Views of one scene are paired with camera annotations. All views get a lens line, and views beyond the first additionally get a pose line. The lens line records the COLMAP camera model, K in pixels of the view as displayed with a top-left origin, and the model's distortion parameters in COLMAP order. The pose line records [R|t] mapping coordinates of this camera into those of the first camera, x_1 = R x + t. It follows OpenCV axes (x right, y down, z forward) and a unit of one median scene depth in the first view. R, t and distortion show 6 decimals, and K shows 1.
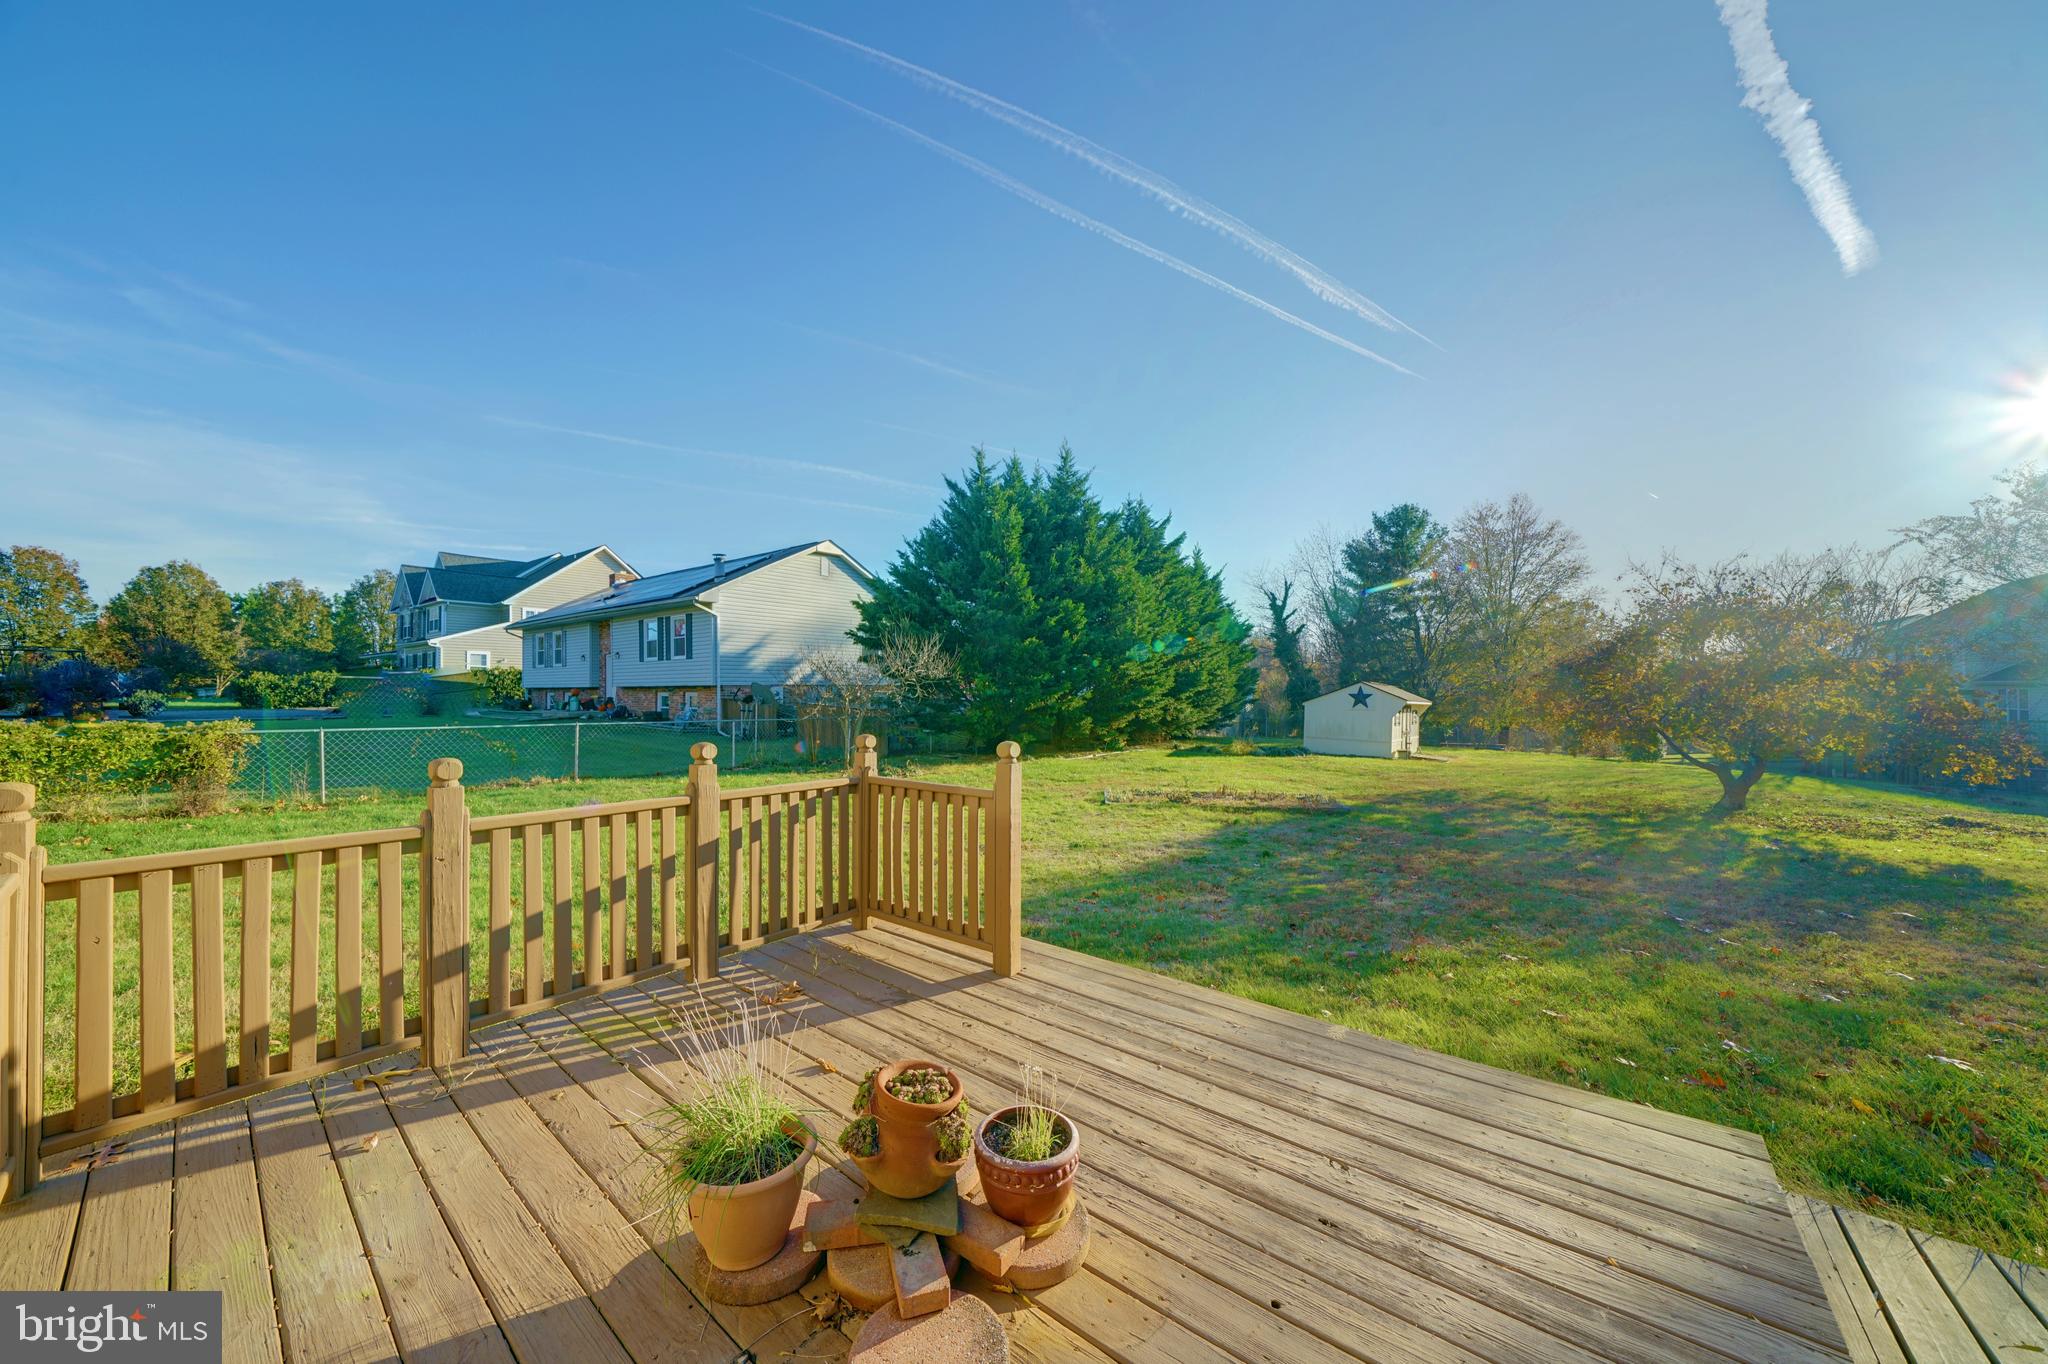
lens RADIAL K [[706.2, 0, 1024.1], [0, 706.2, 683.4], [0, 0, 1]] dist [-0.023893, 0.002015]
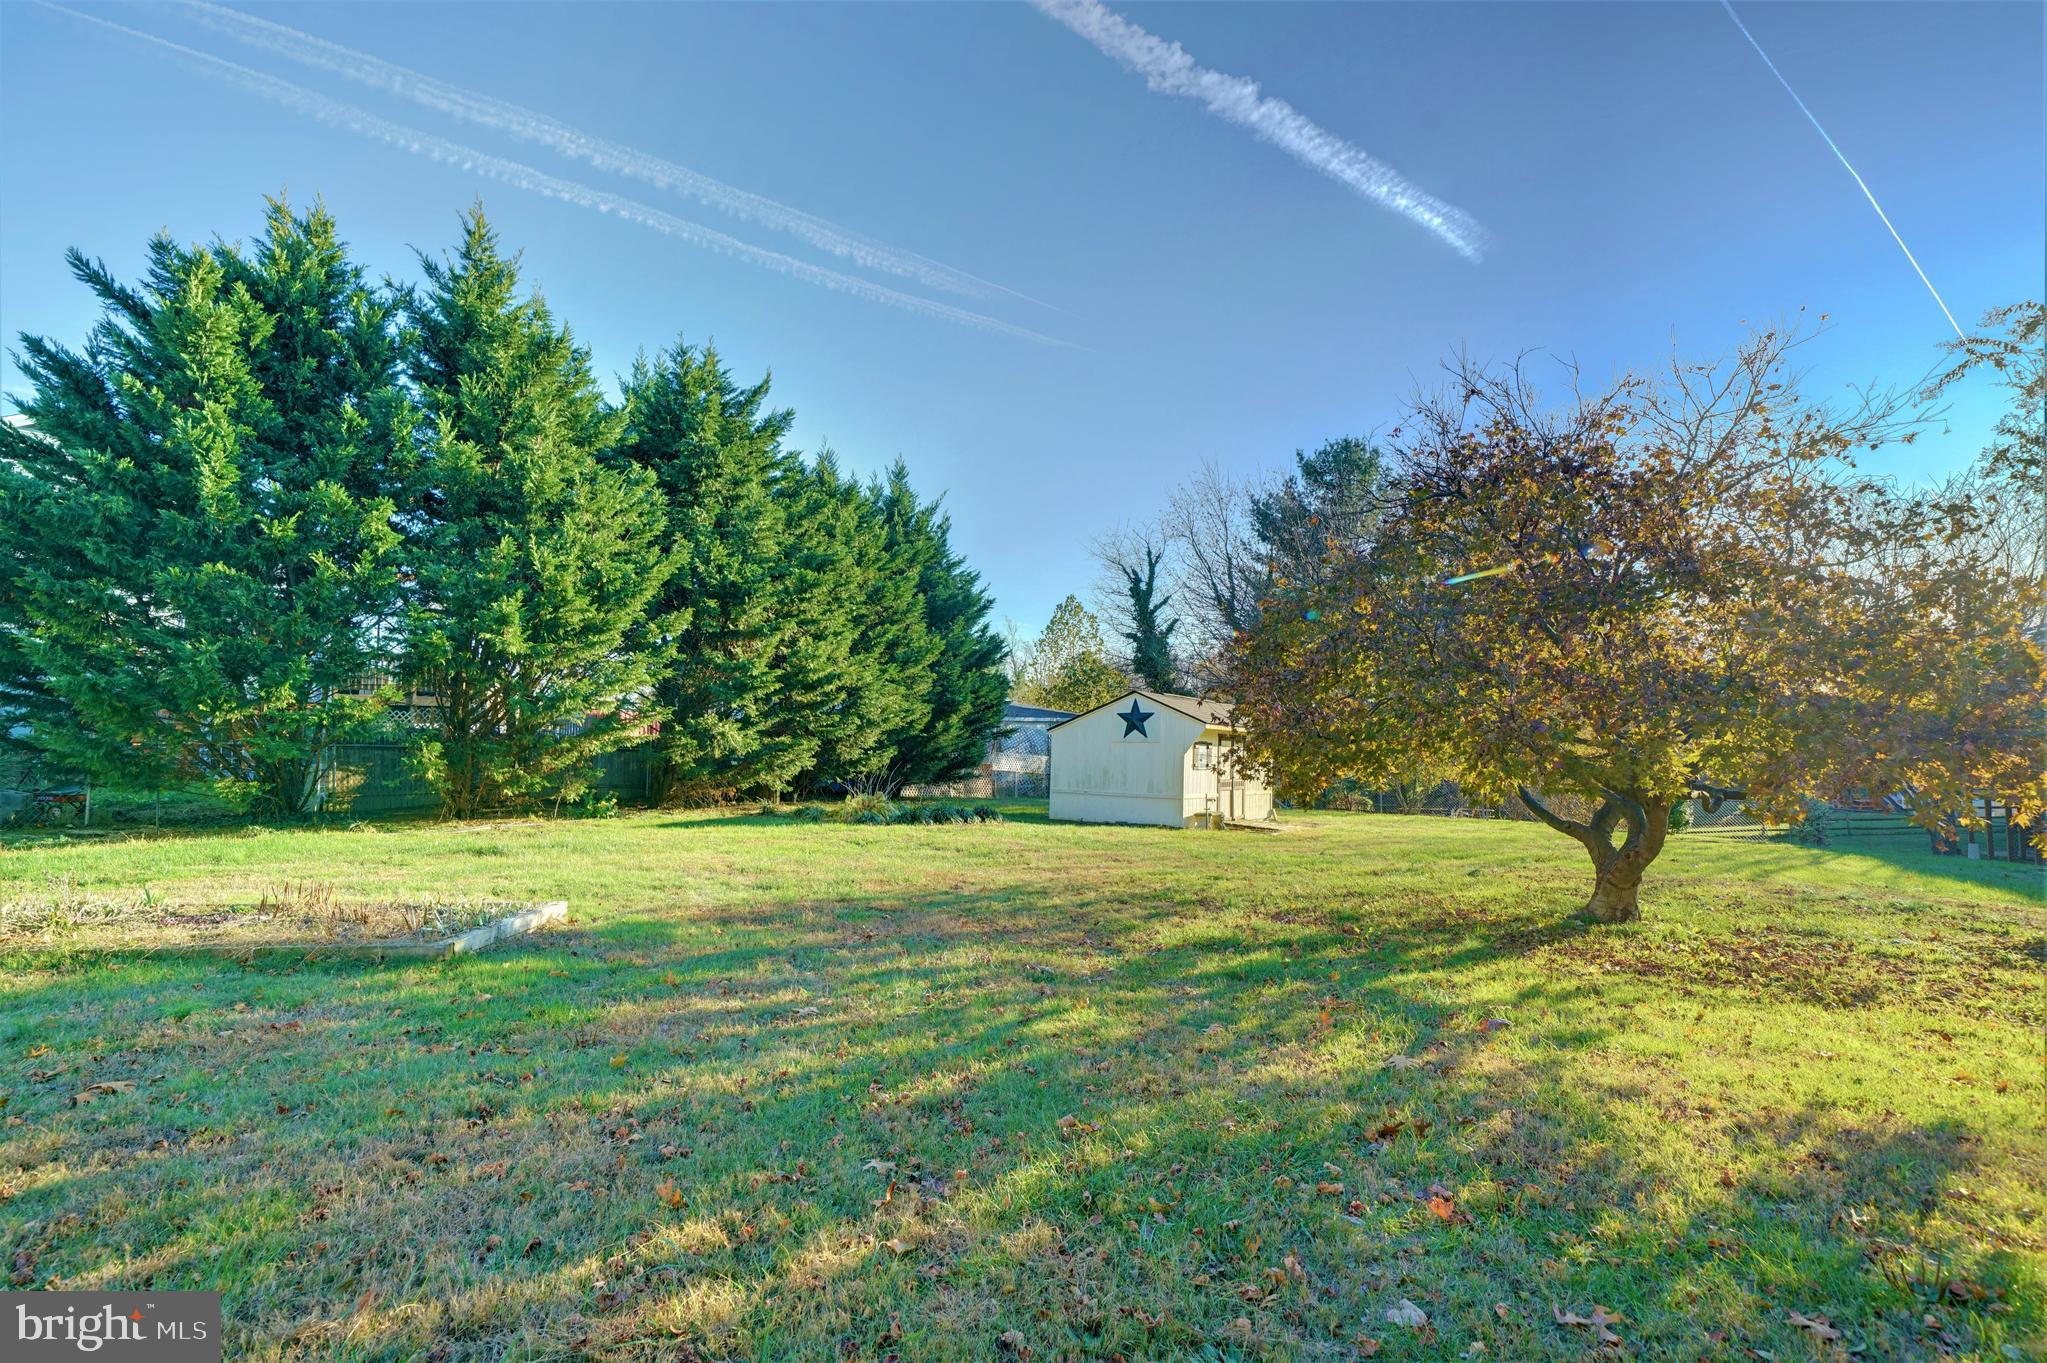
lens RADIAL K [[1045.3, 0, 1022.2], [0, 1045.3, 687.3], [0, 0, 1]] dist [-0.000279, -0.000207]
pose [[0.993218, 0.001527, 0.116257, 0.296606], [0.003493, 0.999071, -0.042963, 0.030325], [-0.116215, 0.043078, 0.992290, 0.187732]]
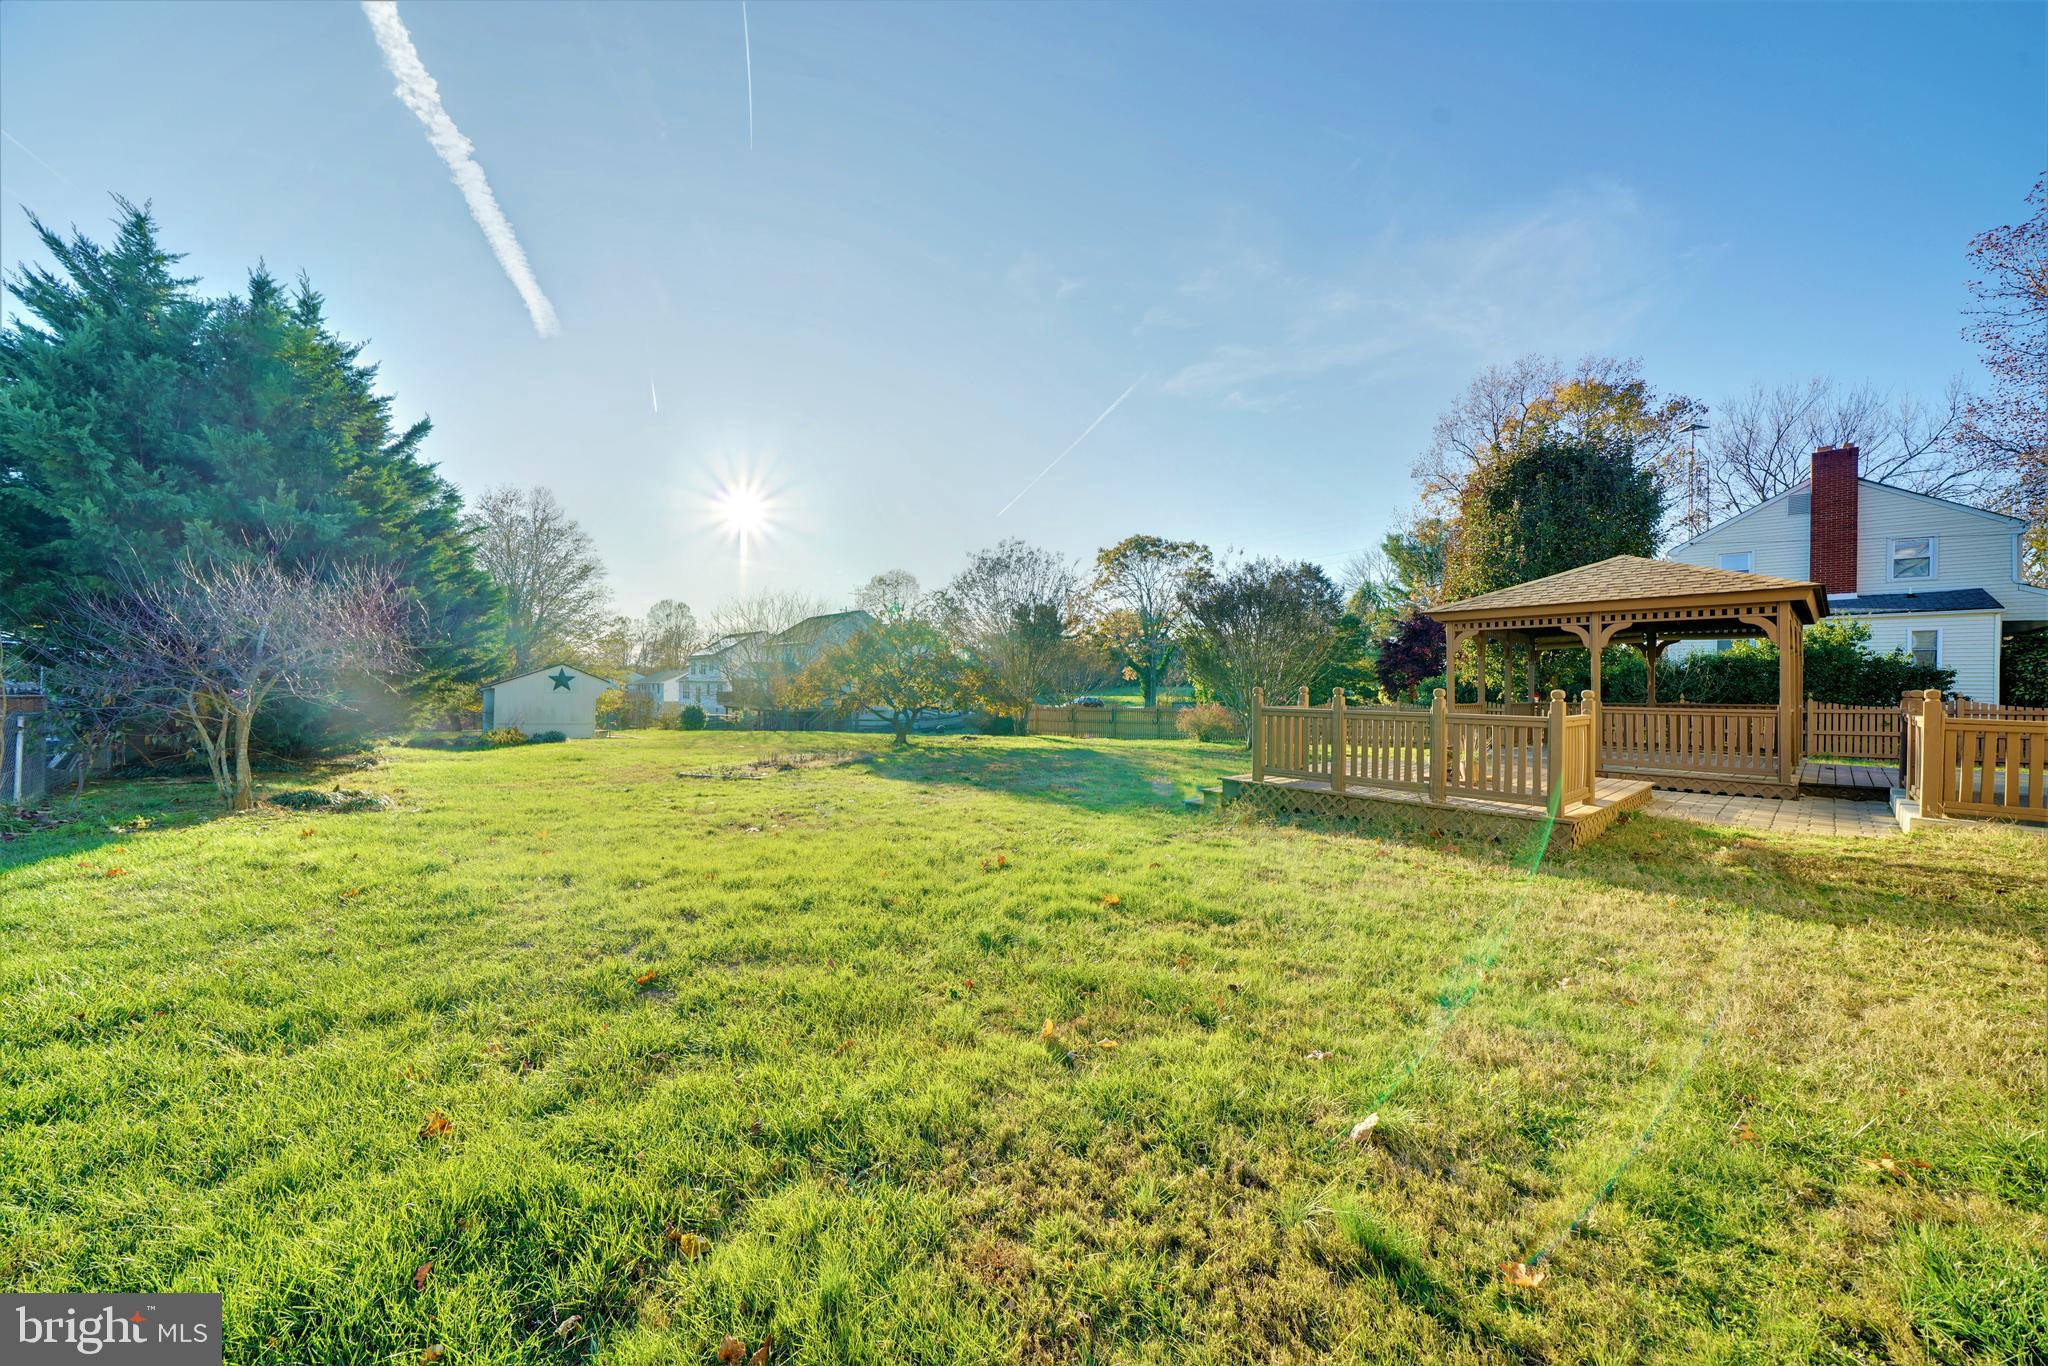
lens RADIAL K [[706.2, 0, 1012.9], [0, 706.2, 694.3], [0, 0, 1]] dist [-0.023893, 0.002015]
pose [[0.197055, -0.014220, 0.980289, -0.355453], [-0.018207, 0.999669, 0.018161, 0.010650], [-0.980223, -0.021427, 0.196731, 0.195440]]
